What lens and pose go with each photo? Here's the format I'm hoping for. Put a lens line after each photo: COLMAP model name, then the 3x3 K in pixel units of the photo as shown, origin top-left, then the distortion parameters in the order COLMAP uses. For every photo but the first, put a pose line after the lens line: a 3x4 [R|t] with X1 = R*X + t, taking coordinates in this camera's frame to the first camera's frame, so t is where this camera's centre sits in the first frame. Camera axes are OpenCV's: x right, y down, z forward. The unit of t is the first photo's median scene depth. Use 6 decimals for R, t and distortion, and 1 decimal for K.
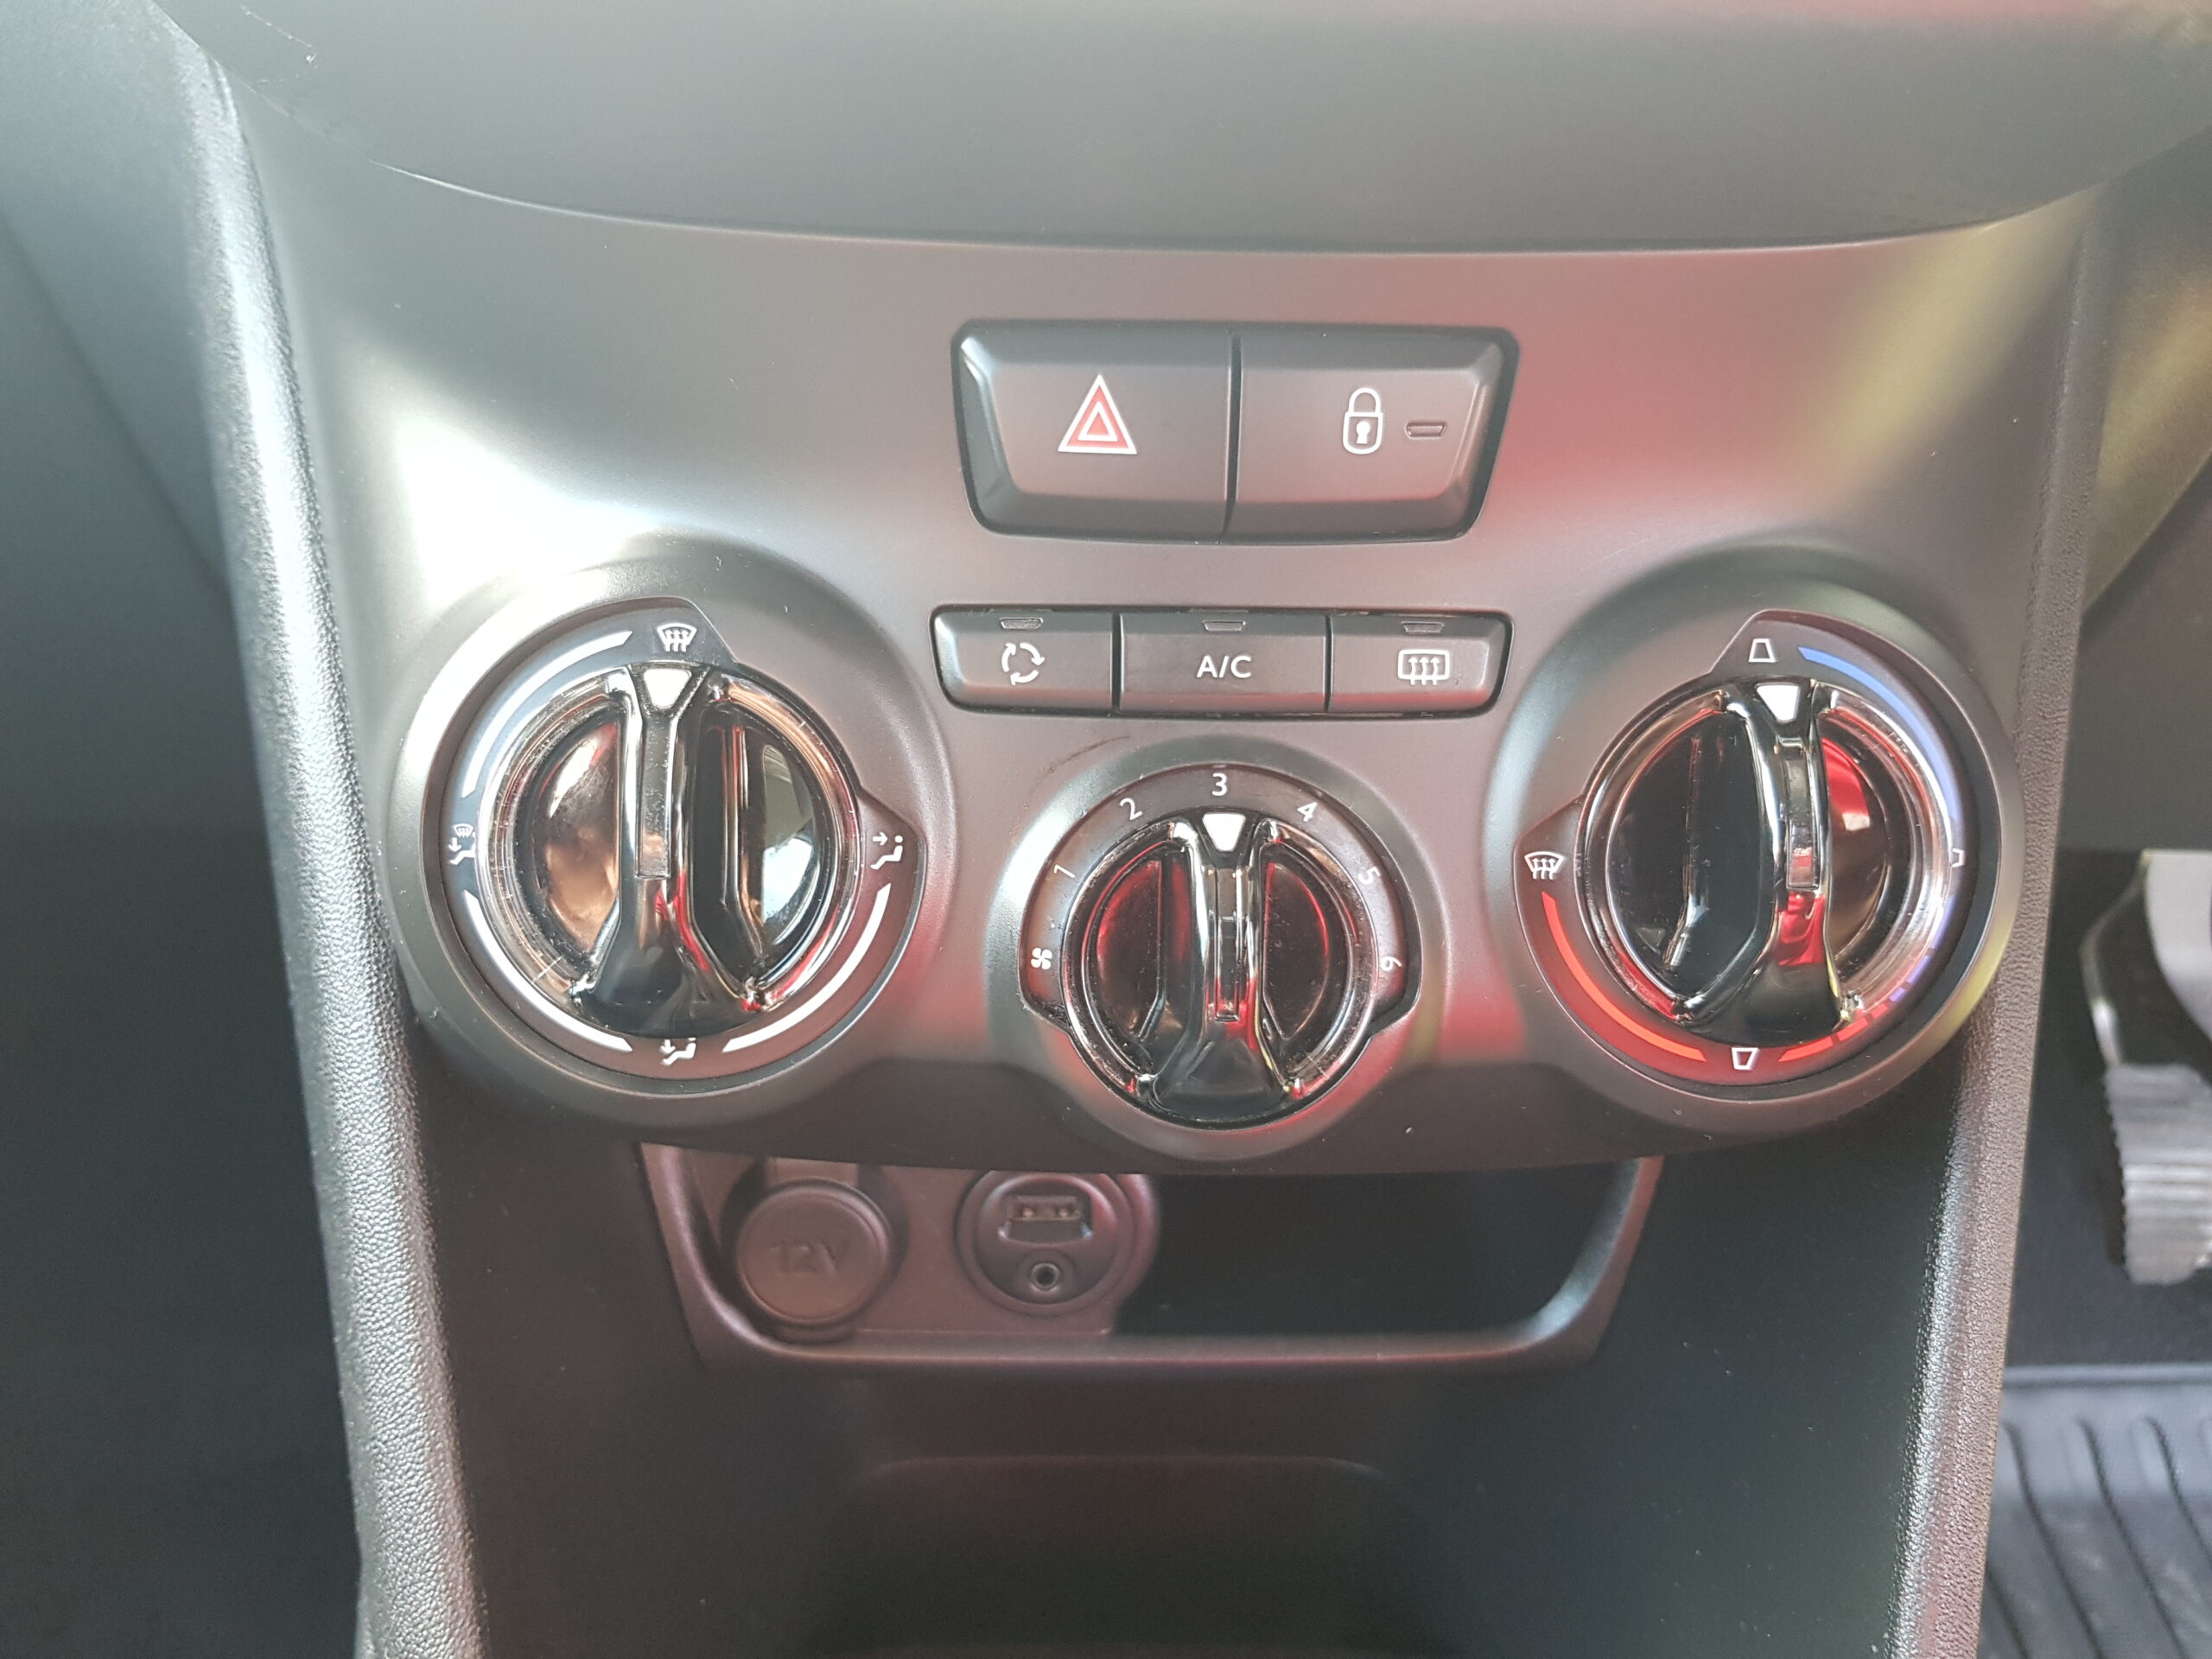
lens RADIAL K [[1650.6, 0, 1106.0], [0, 1650.6, 829.5], [0, 0, 1]] dist [-0.001016, -0.007114]
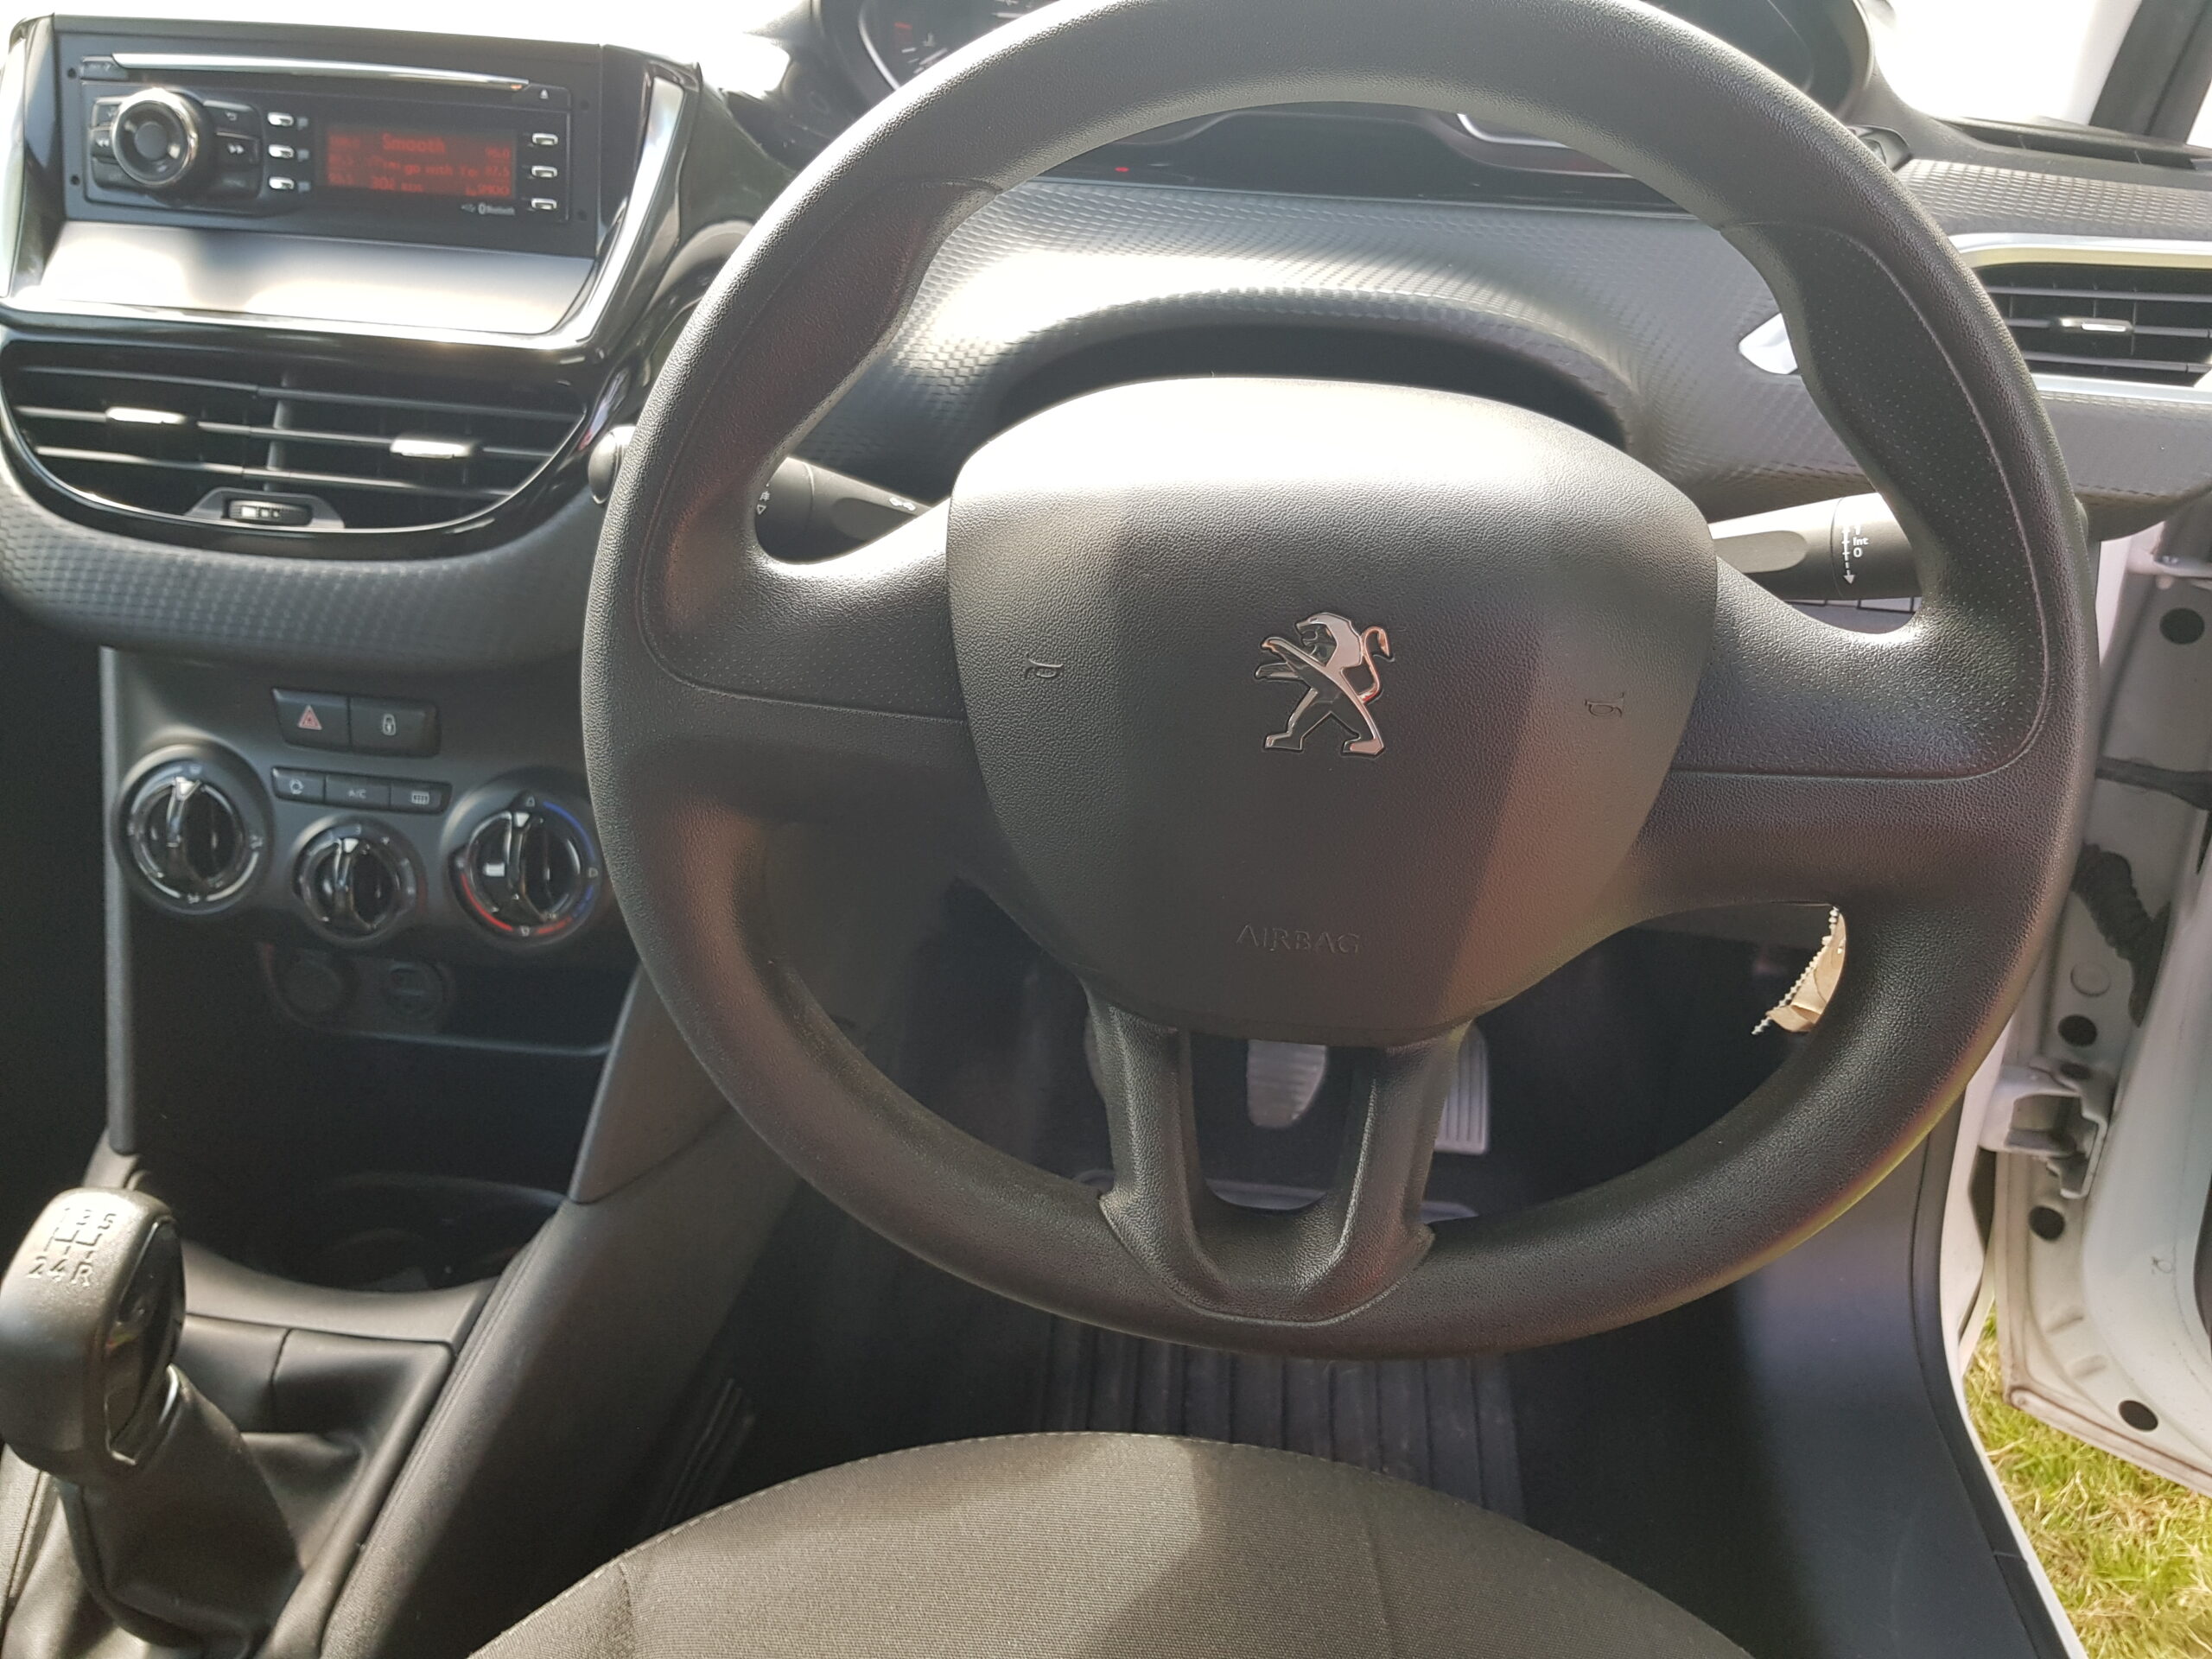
lens RADIAL K [[1650.6, 0, 1106.0], [0, 1650.6, 829.5], [0, 0, 1]] dist [-0.001016, -0.007114]
pose [[0.992995, 0.083682, -0.083416, 1.770938], [-0.079400, 0.995412, 0.053401, -0.311991], [0.087502, -0.046403, 0.995083, -2.037949]]
